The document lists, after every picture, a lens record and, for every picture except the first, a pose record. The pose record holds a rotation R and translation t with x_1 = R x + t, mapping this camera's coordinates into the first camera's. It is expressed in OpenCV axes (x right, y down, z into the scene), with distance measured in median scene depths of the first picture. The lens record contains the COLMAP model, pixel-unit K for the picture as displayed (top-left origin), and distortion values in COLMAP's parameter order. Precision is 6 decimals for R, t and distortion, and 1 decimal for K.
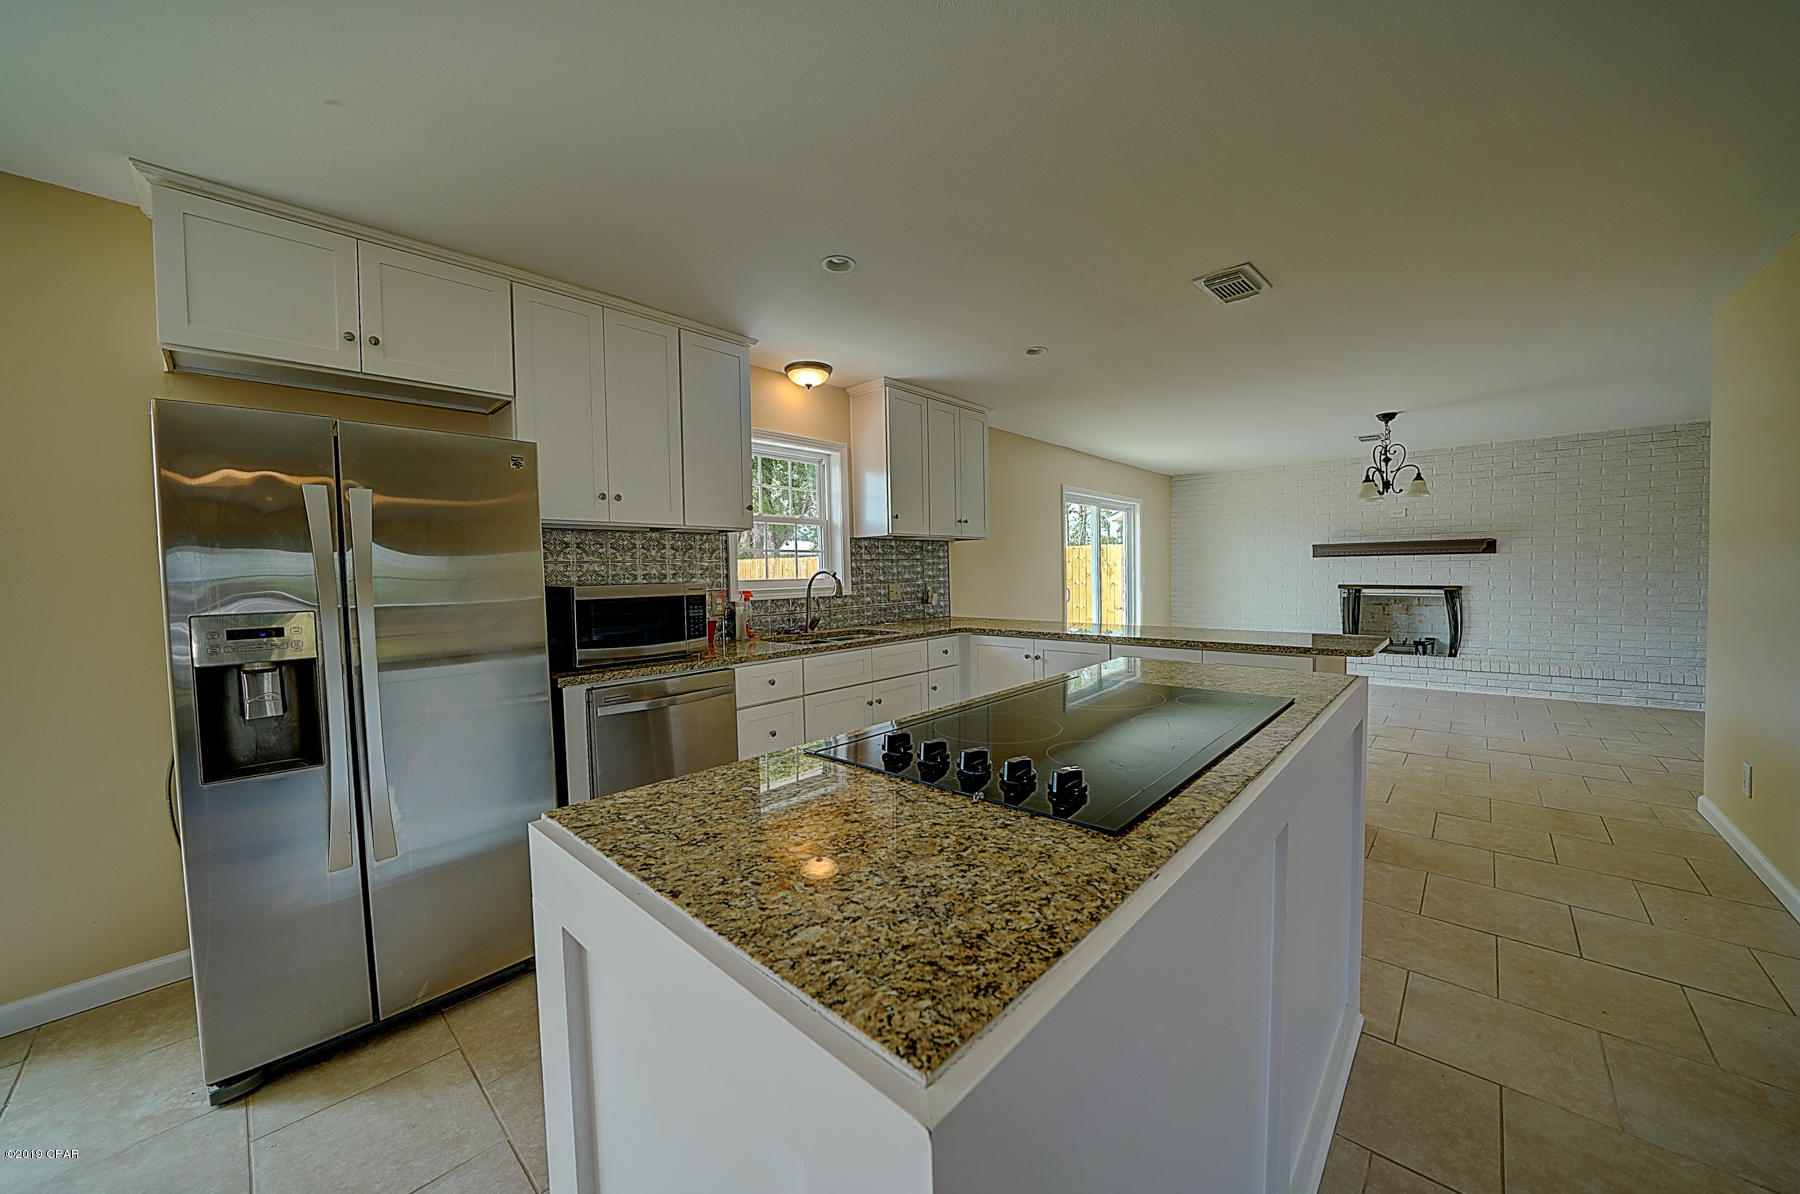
lens RADIAL K [[639.8, 0, 900.0], [0, 639.8, 597.0], [0, 0, 1]] dist [-0.021962, 0.000081]
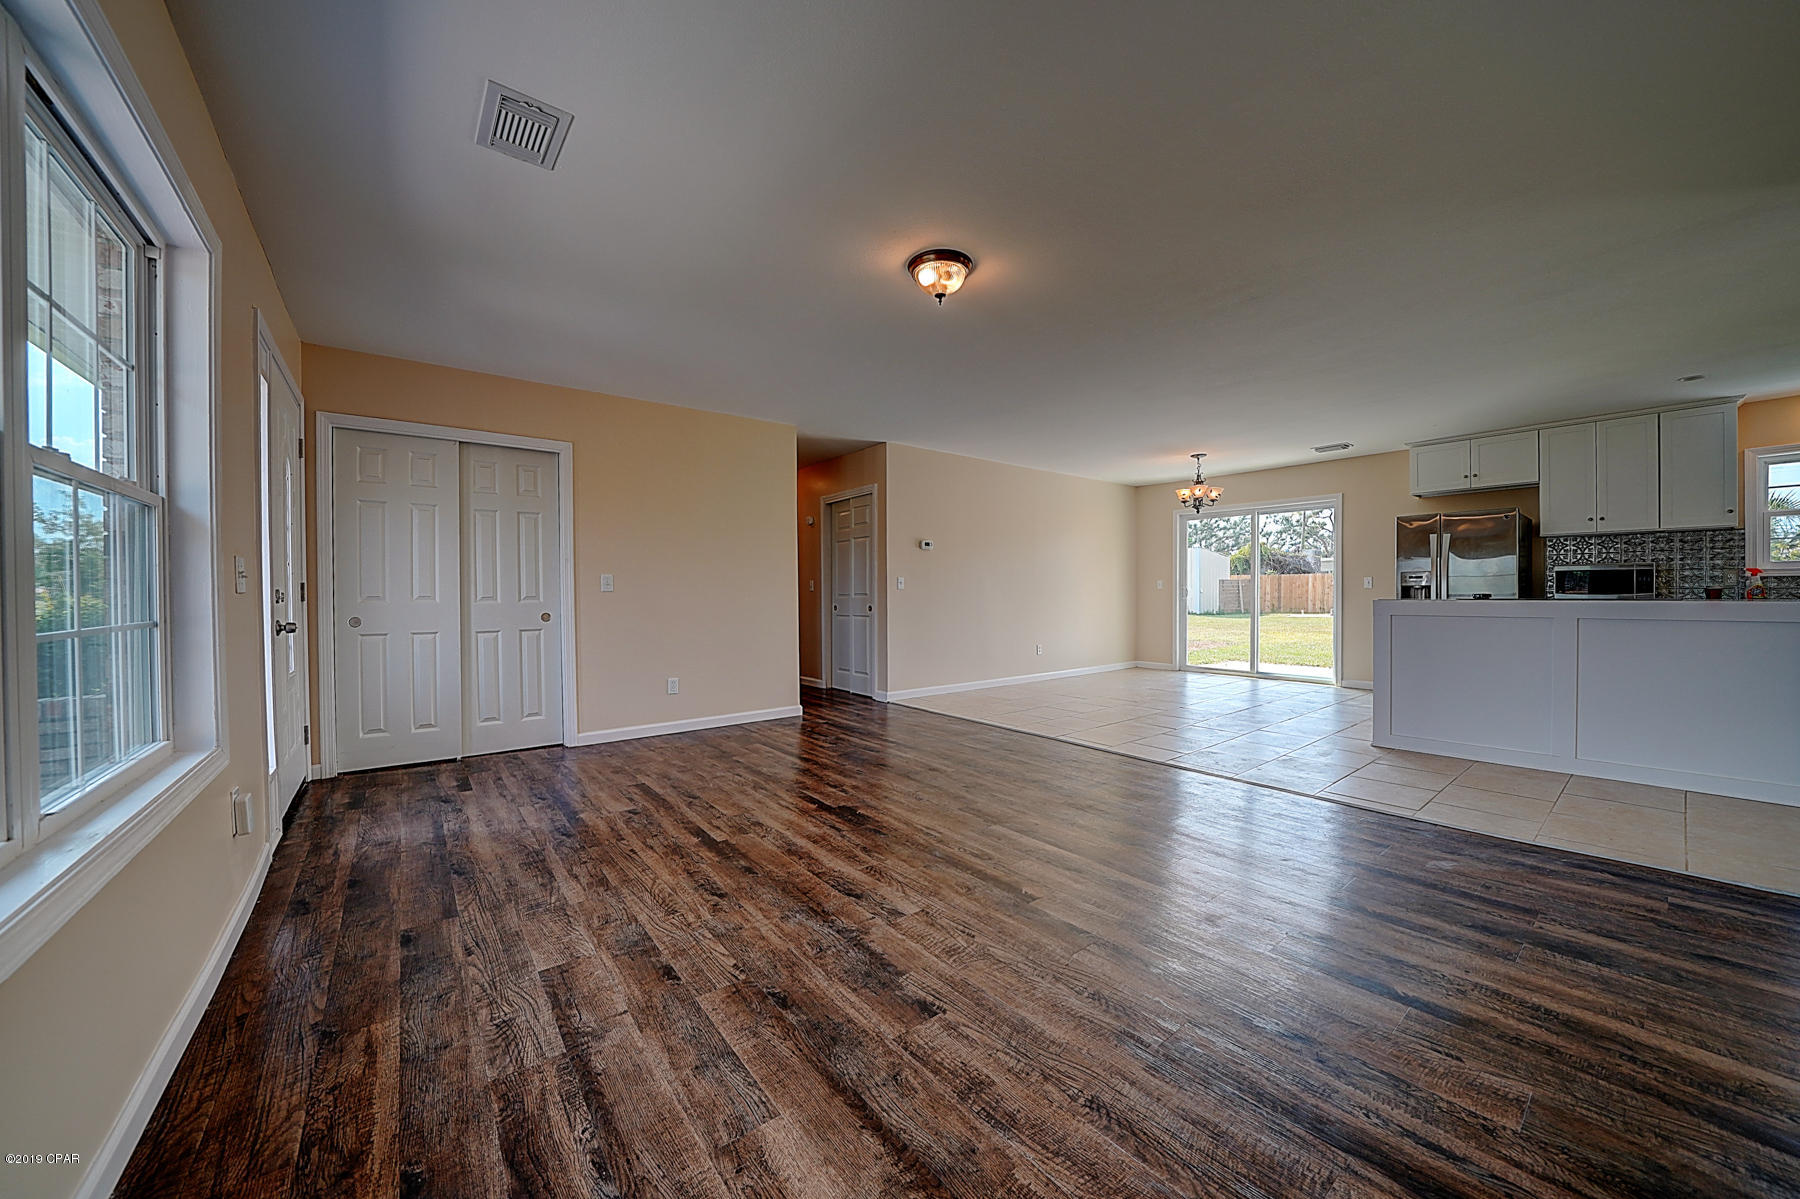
lens RADIAL K [[639.8, 0, 900.0], [0, 639.8, 599.5], [0, 0, 1]] dist [-0.021962, 0.000081]
pose [[-0.165657, 0.026525, -0.985827, 1.164737], [-0.031862, 0.998972, 0.032233, 0.061534], [0.985669, 0.036750, -0.164641, -0.508259]]
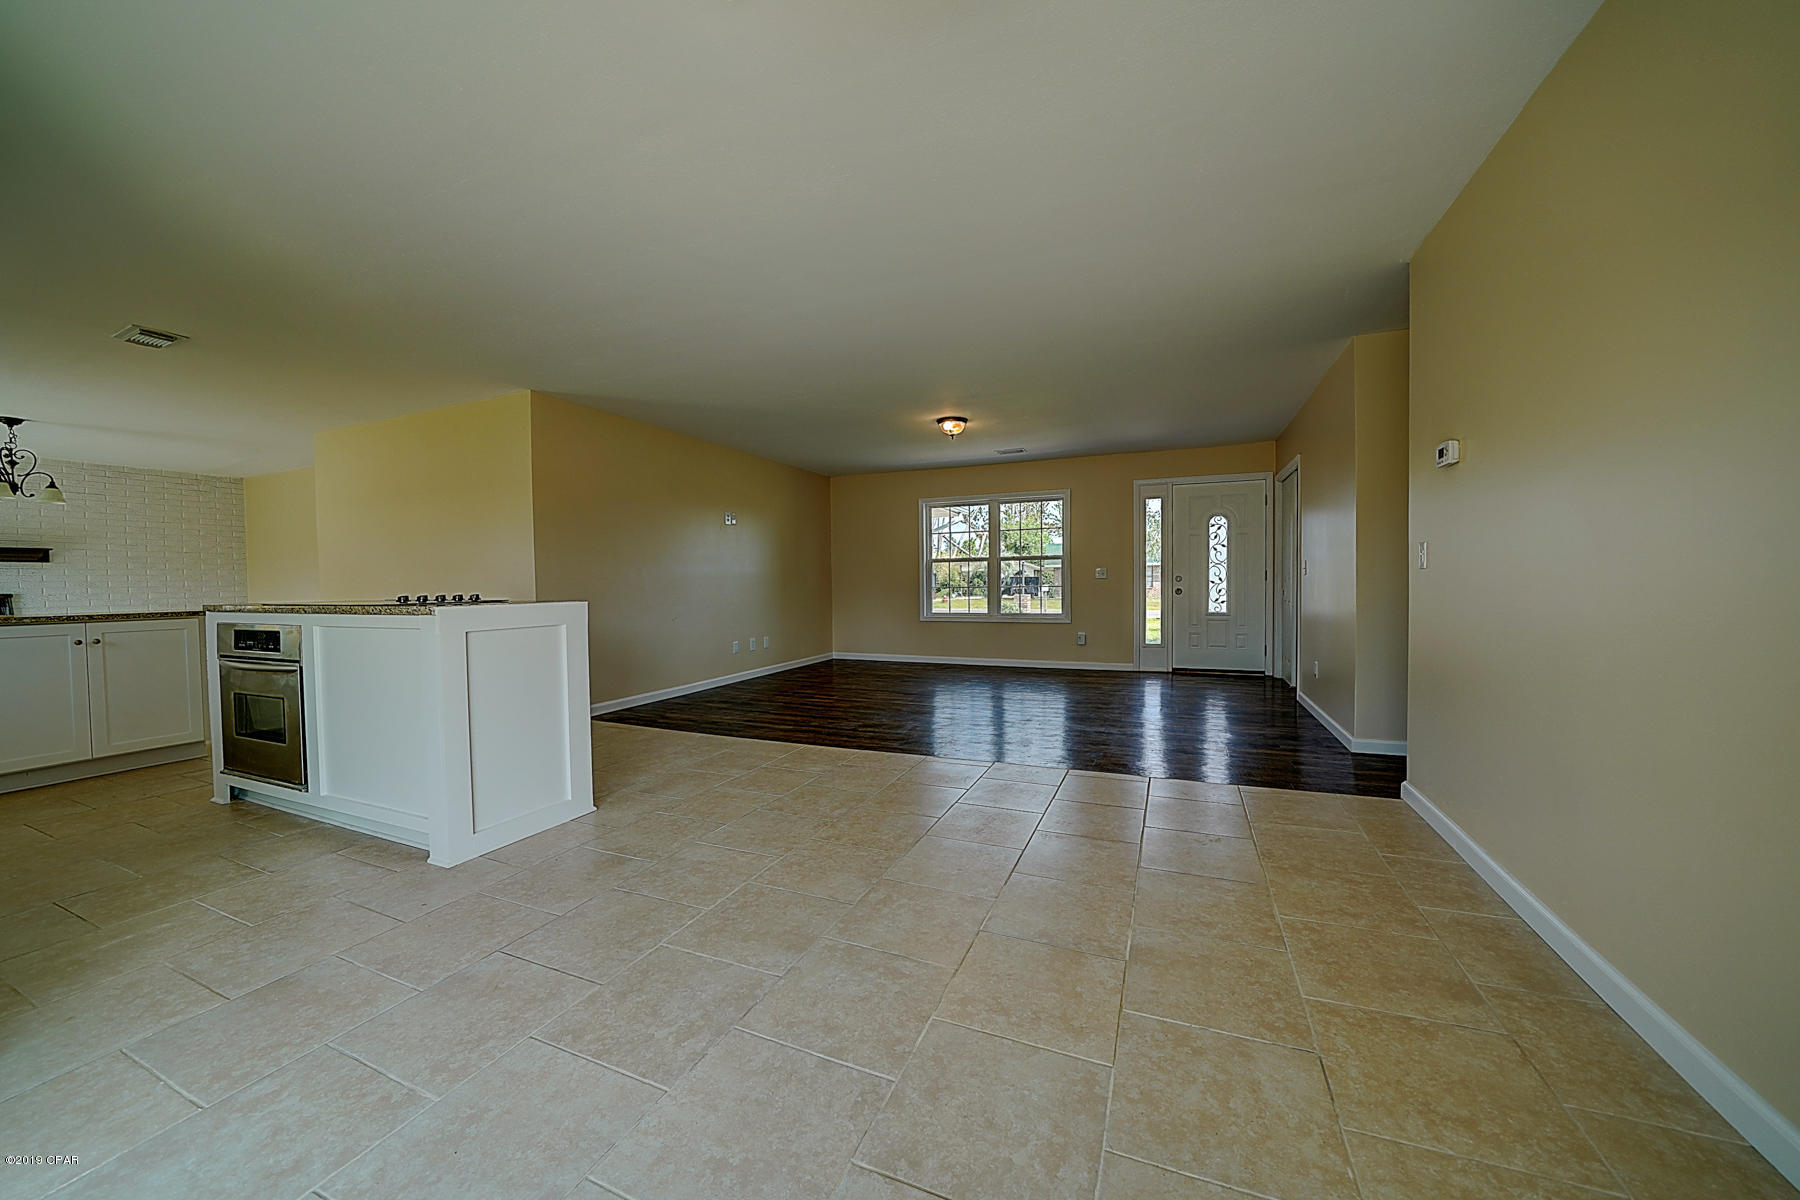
lens RADIAL K [[639.8, 0, 900.0], [0, 639.8, 600.0], [0, 0, 1]] dist [-0.021962, 0.000081]
pose [[-0.340433, -0.006793, 0.940244, -0.796259], [0.055228, 0.998103, 0.027208, 0.069893], [-0.938645, 0.061190, -0.339412, -0.002616]]
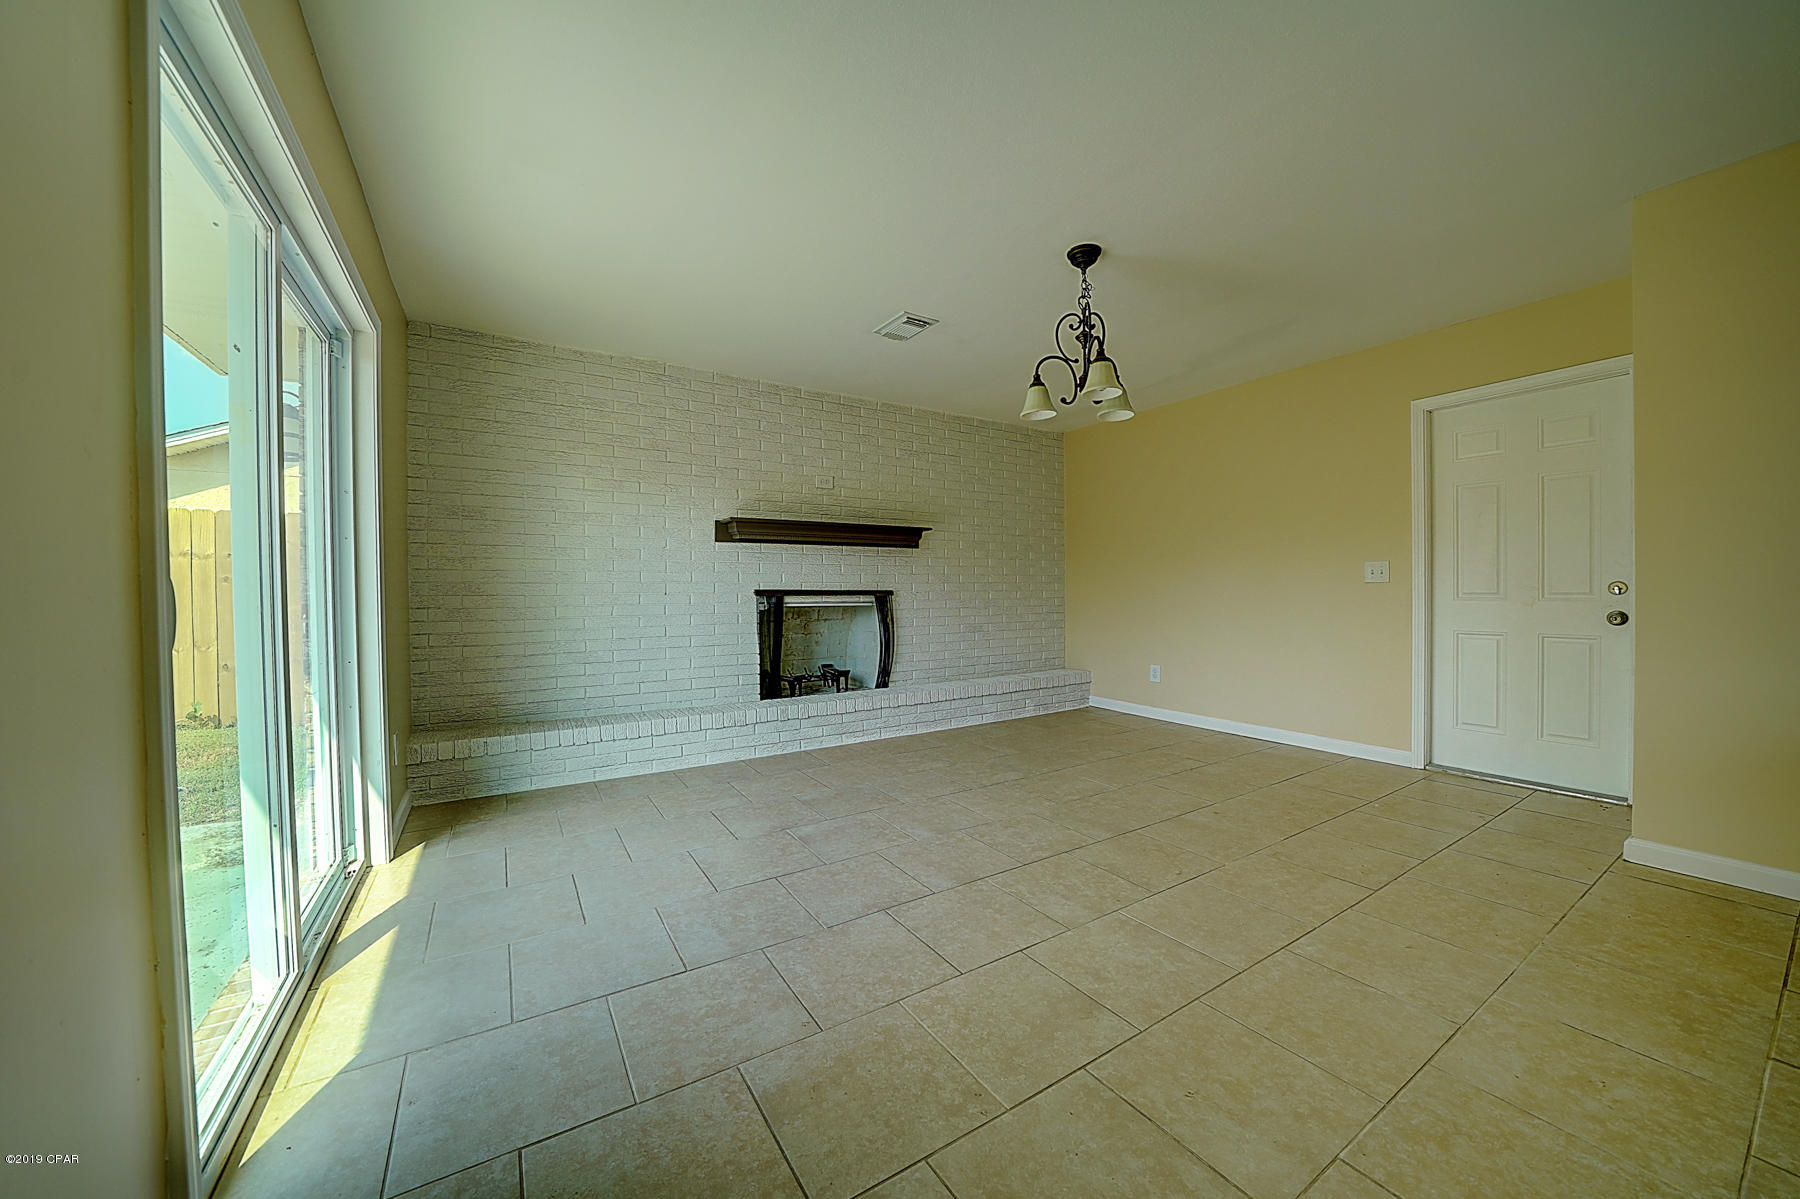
lens RADIAL K [[639.8, 0, 900.0], [0, 639.8, 599.5], [0, 0, 1]] dist [-0.021962, 0.000081]
pose [[0.254115, -0.003848, 0.967166, 0.260495], [0.042610, 0.999066, -0.007220, -0.001105], [-0.966235, 0.043046, 0.254042, 1.255595]]
